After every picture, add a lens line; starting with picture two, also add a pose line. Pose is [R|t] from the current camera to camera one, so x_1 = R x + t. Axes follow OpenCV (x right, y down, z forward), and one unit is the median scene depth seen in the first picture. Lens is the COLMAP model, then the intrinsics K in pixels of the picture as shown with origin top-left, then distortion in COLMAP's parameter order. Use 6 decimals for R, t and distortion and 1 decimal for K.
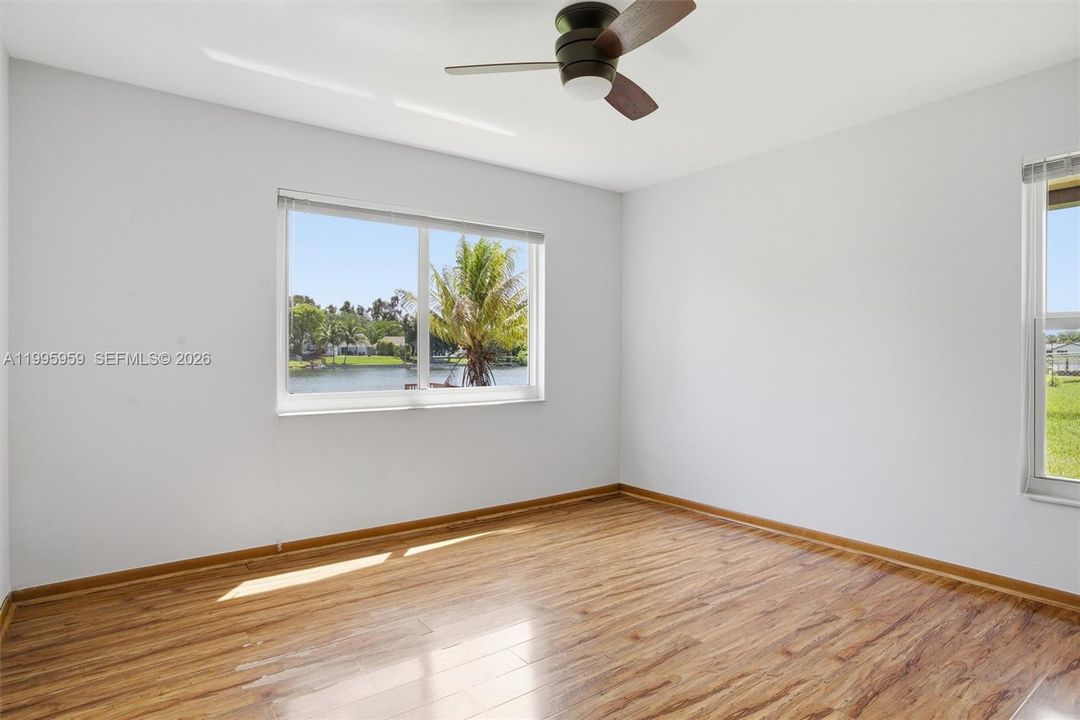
lens RADIAL K [[575.0, 0, 540.0], [0, 575.0, 360.0], [0, 0, 1]] dist [0.000830, 0.000195]
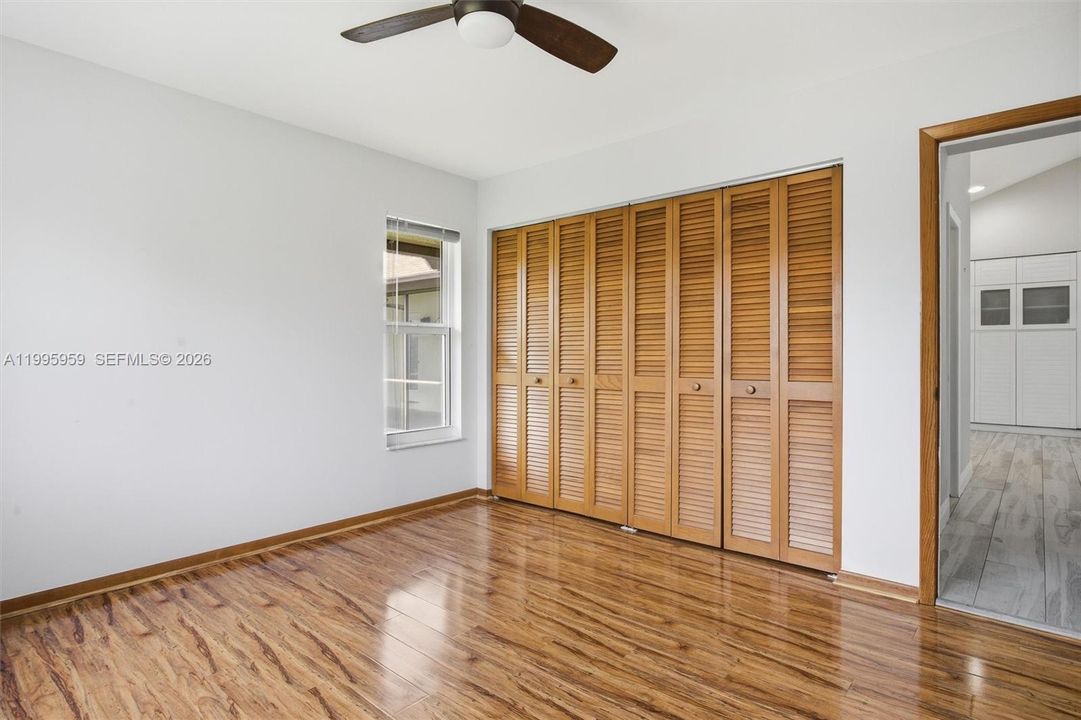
lens RADIAL K [[575.6, 0, 540.5], [0, 575.6, 360.0], [0, 0, 1]] dist [0.000830, 0.000195]
pose [[-0.215954, -0.000012, 0.976404, -0.525215], [0.005132, 0.999986, 0.001148, 0.014588], [-0.976390, 0.005259, -0.215951, 0.789765]]
